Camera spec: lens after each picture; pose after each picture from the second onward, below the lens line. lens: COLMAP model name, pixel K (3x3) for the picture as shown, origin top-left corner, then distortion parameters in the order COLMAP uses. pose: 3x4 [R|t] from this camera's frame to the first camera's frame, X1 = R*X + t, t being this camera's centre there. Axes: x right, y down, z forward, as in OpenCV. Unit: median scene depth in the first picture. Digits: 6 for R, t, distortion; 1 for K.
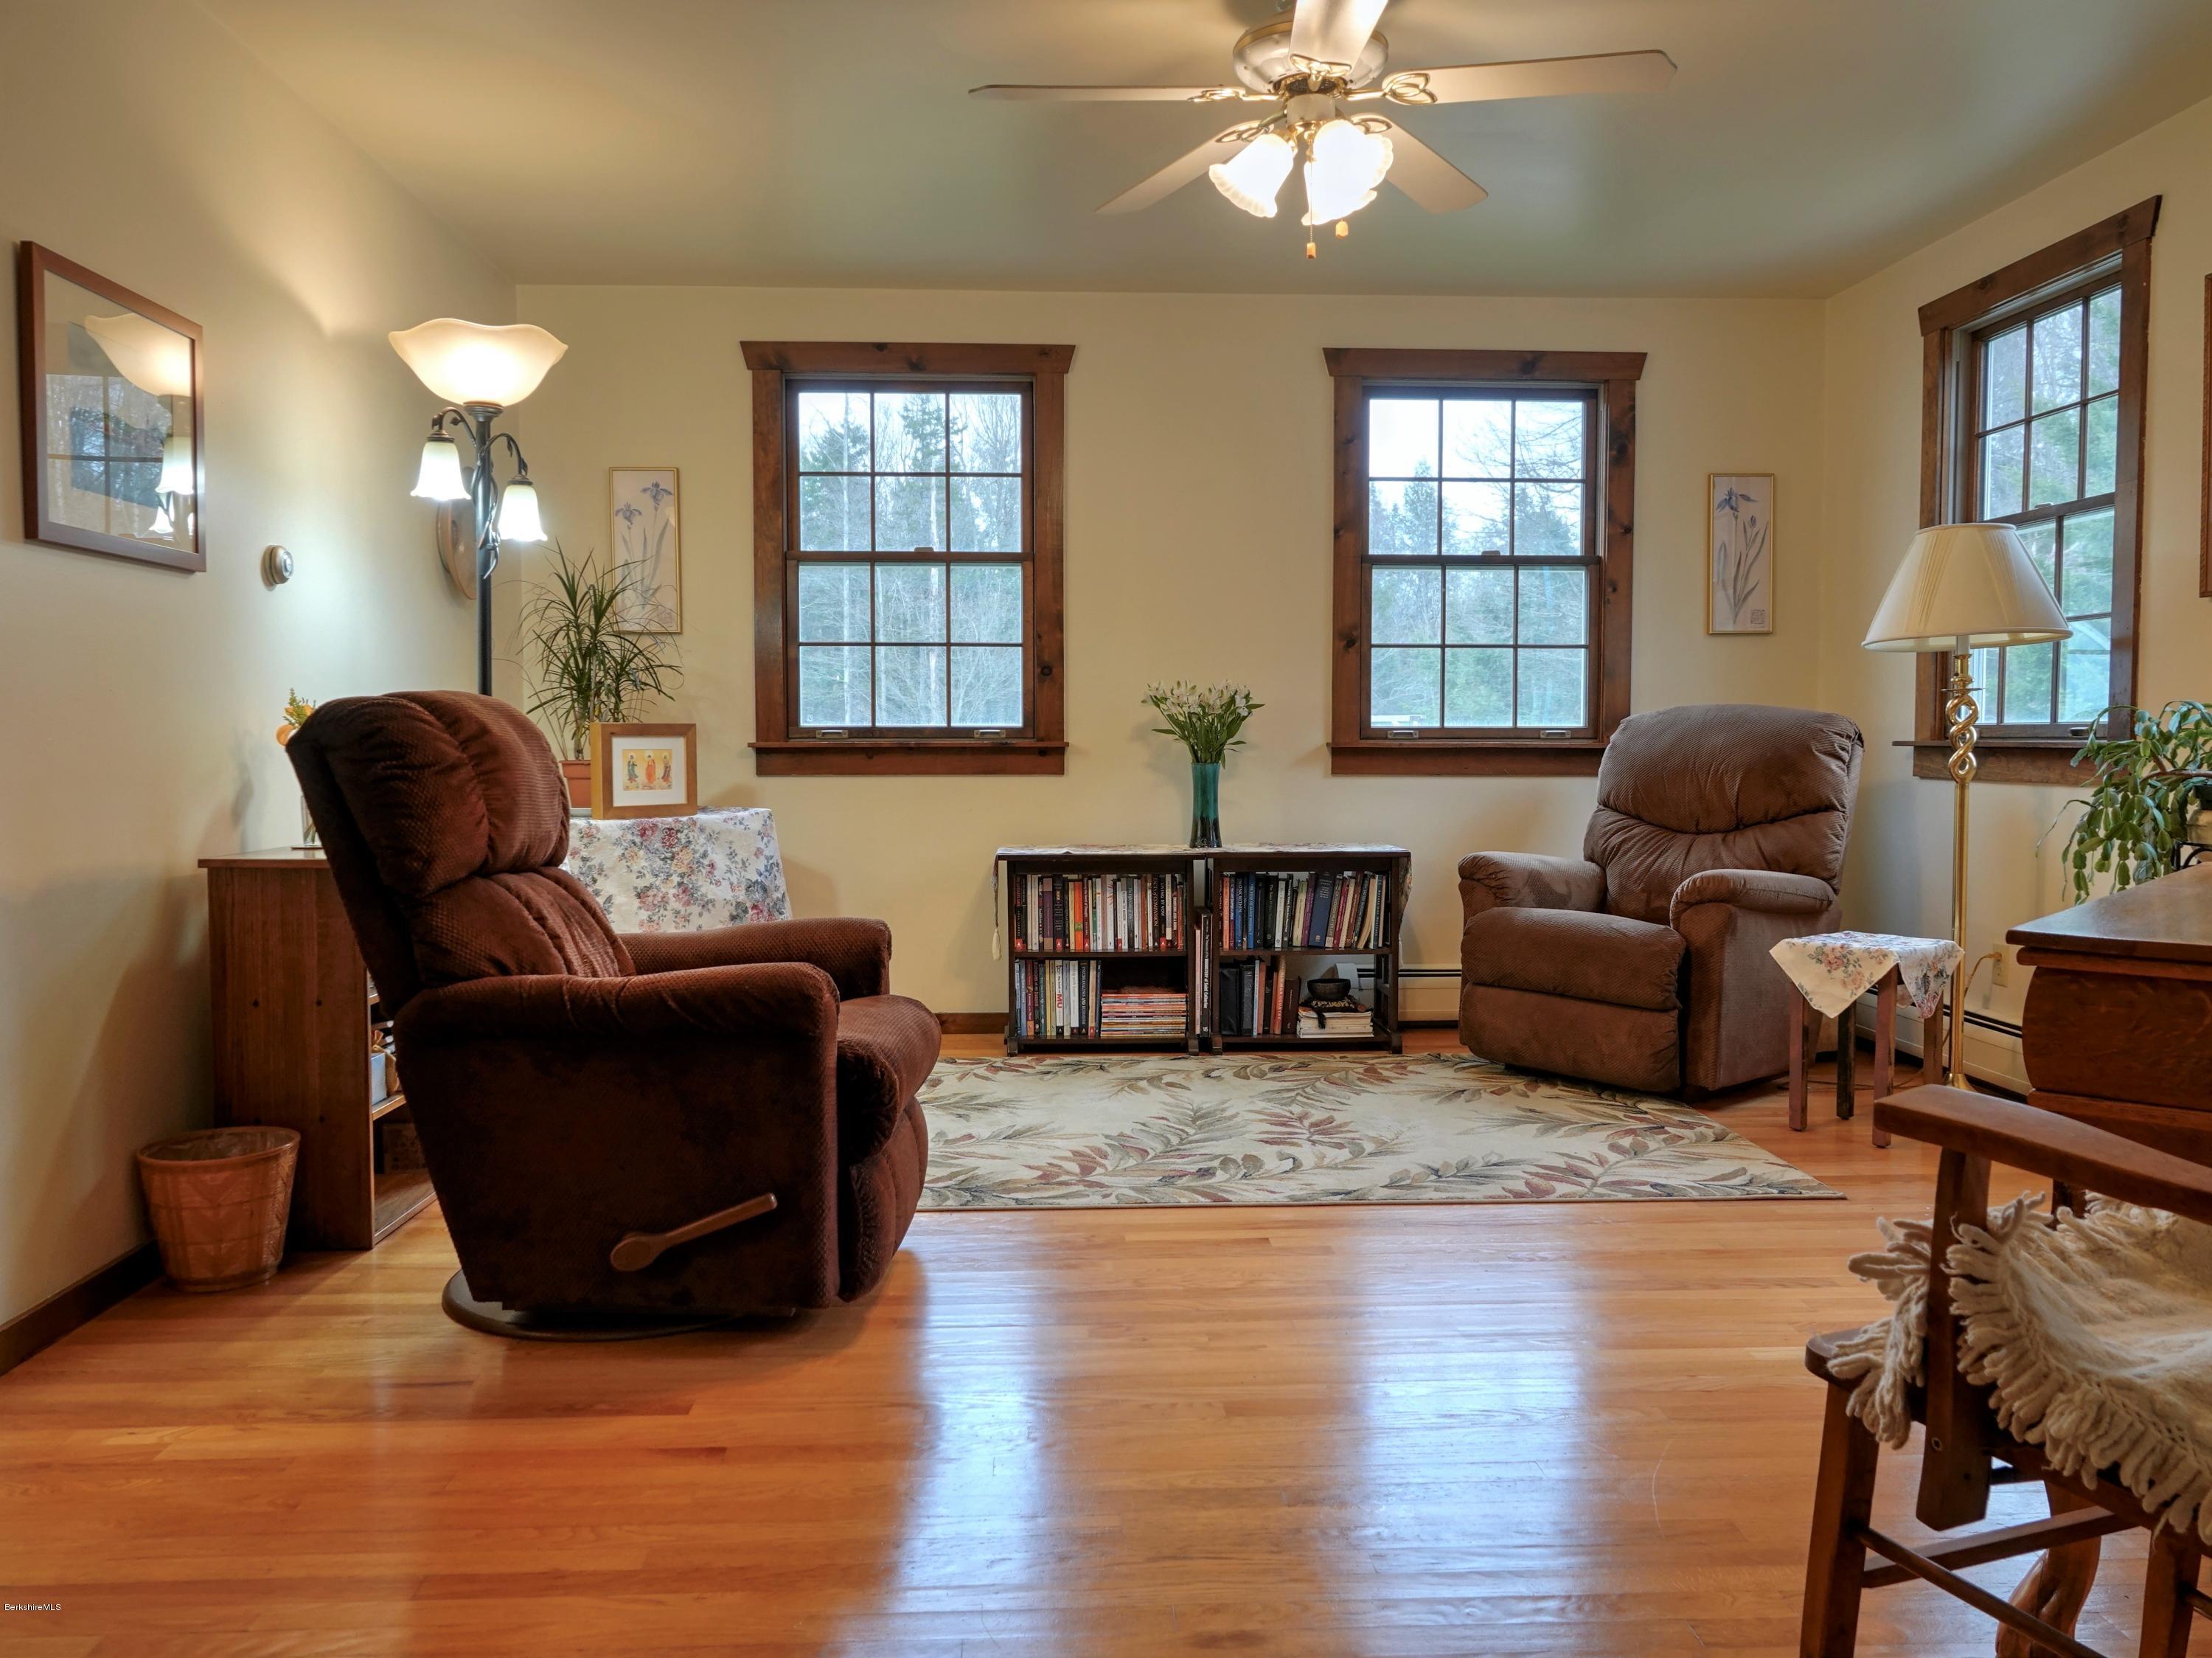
lens RADIAL K [[1753.5, 0, 1097.4], [0, 1753.5, 823.7], [0, 0, 1]] dist [0.010023, -0.008867]
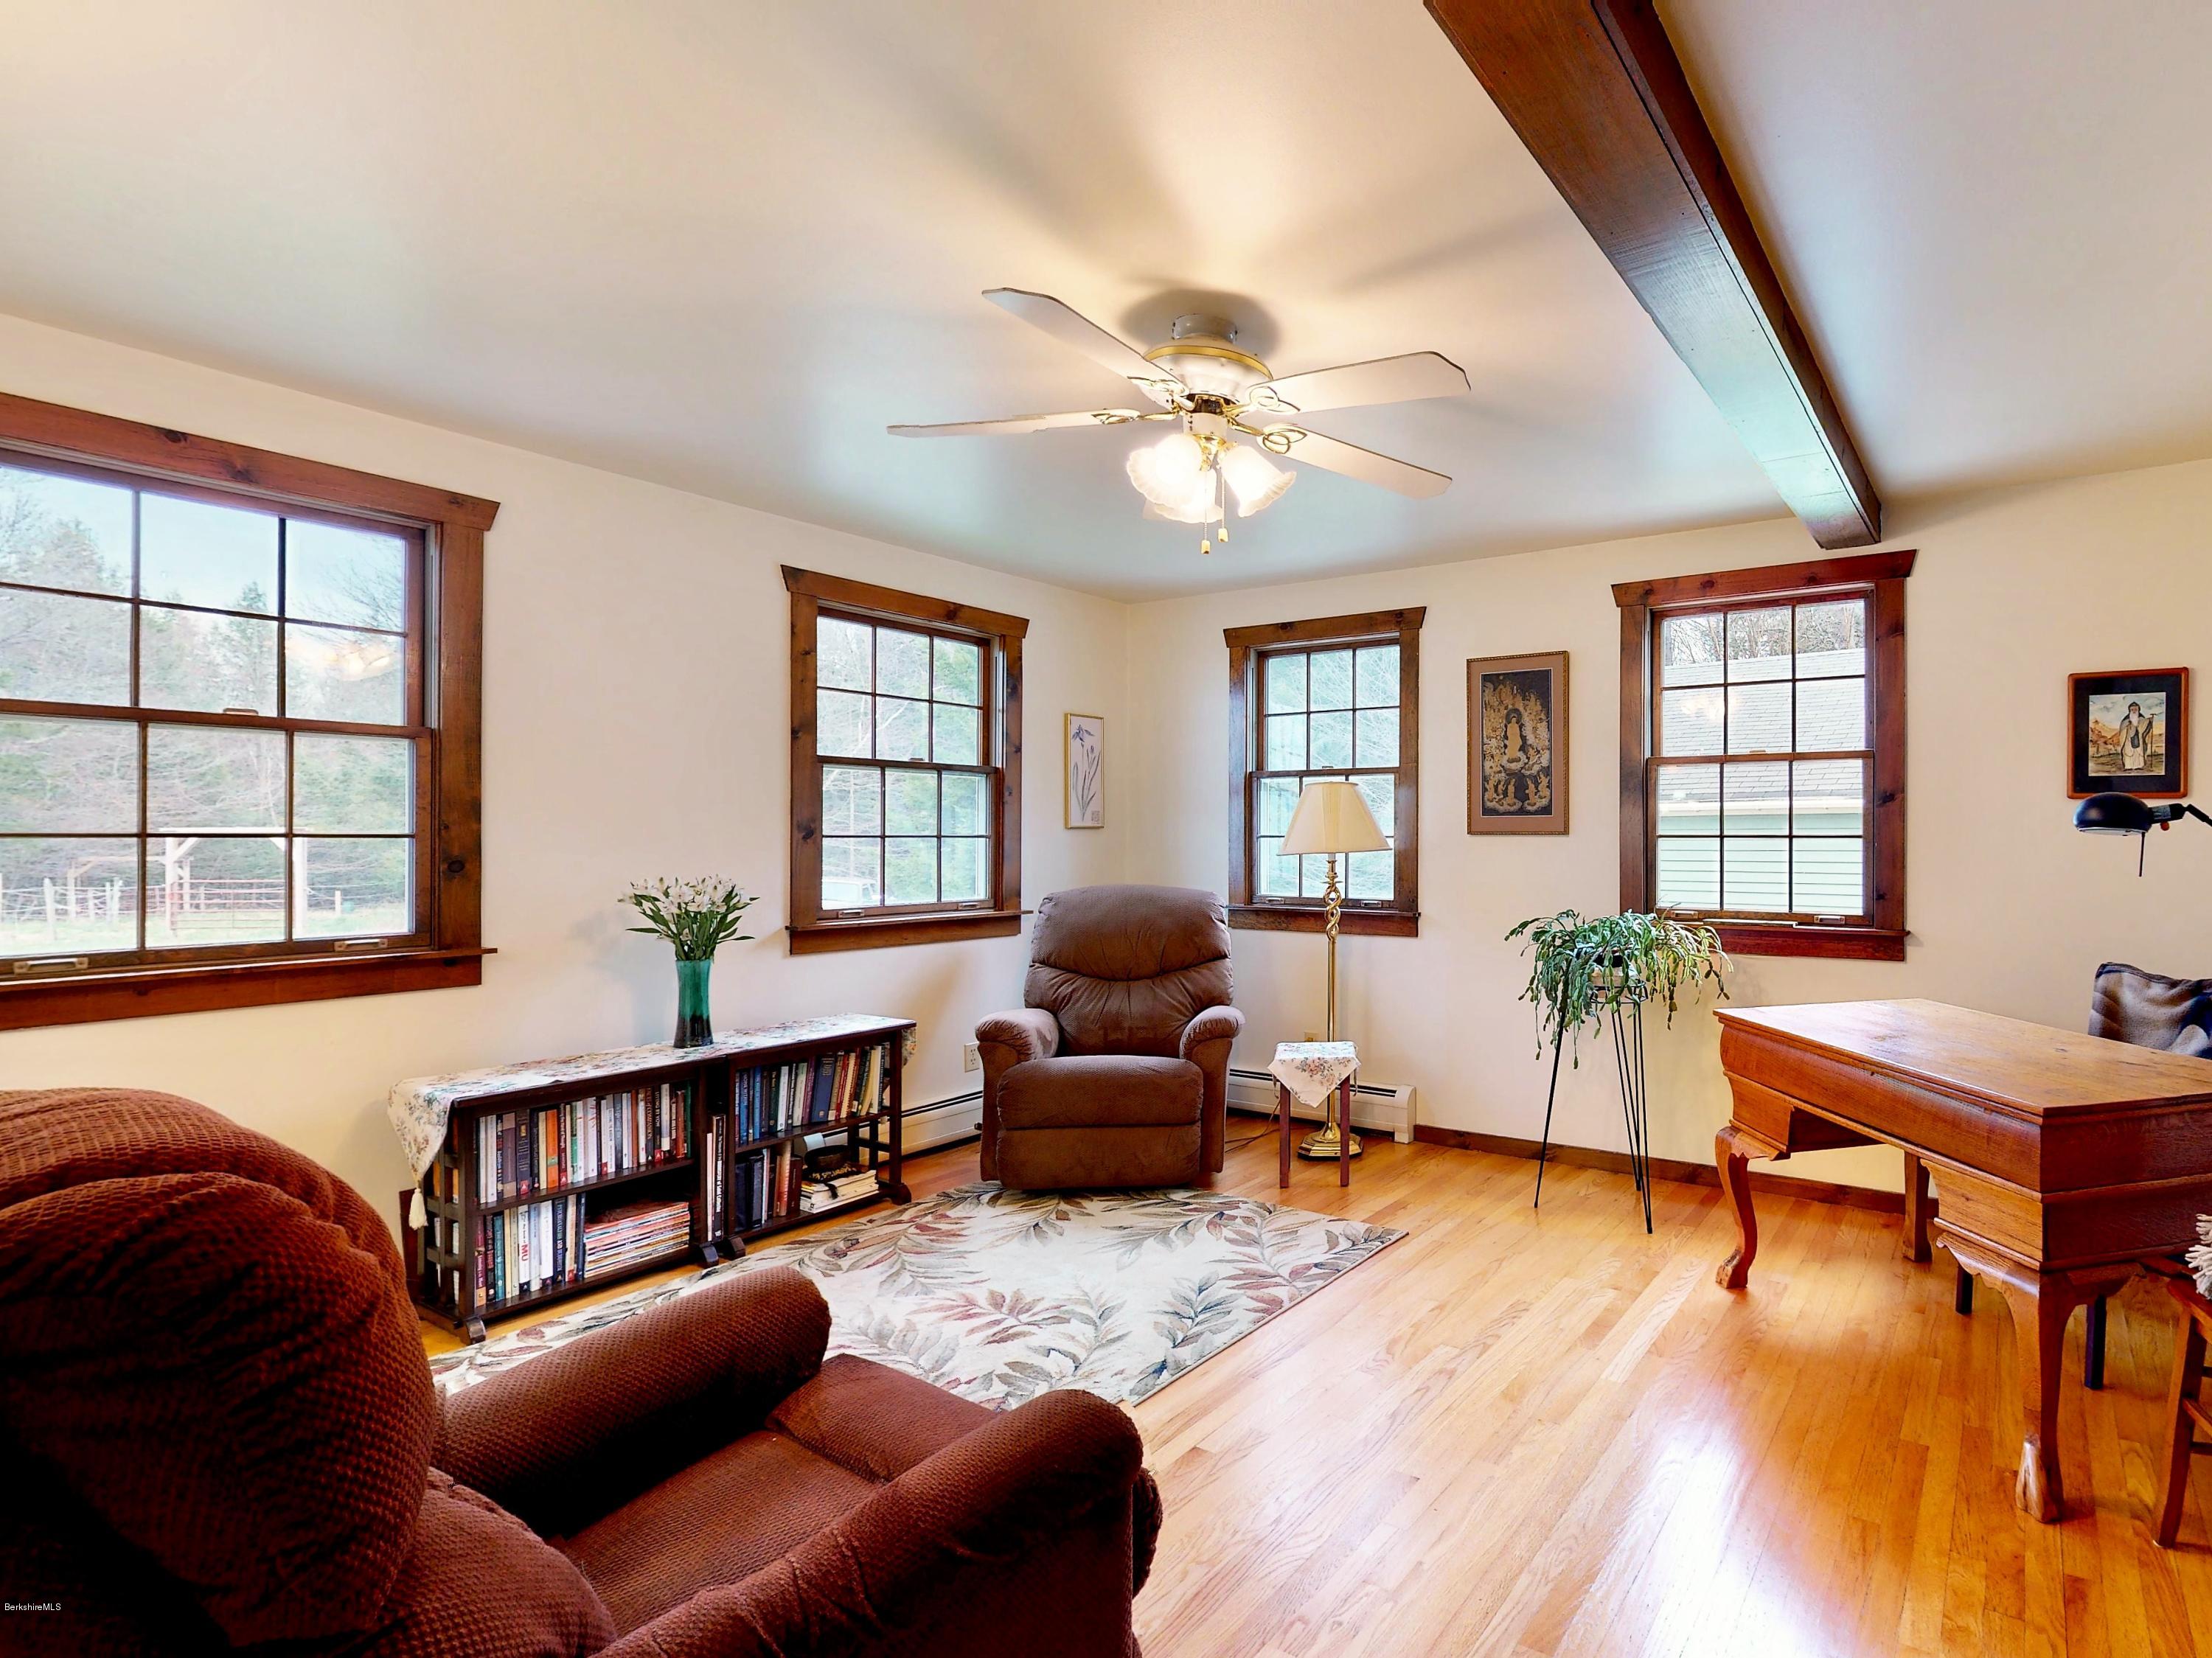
lens RADIAL K [[1086.0, 0, 1459.6], [0, 1086.0, 831.5], [0, 0, 1]] dist [0.000611, 0.000313]
pose [[0.507560, 0.005109, 0.861601, -0.250277], [0.040115, 0.998758, -0.029553, -0.072159], [-0.860682, 0.049563, 0.506725, 0.320037]]
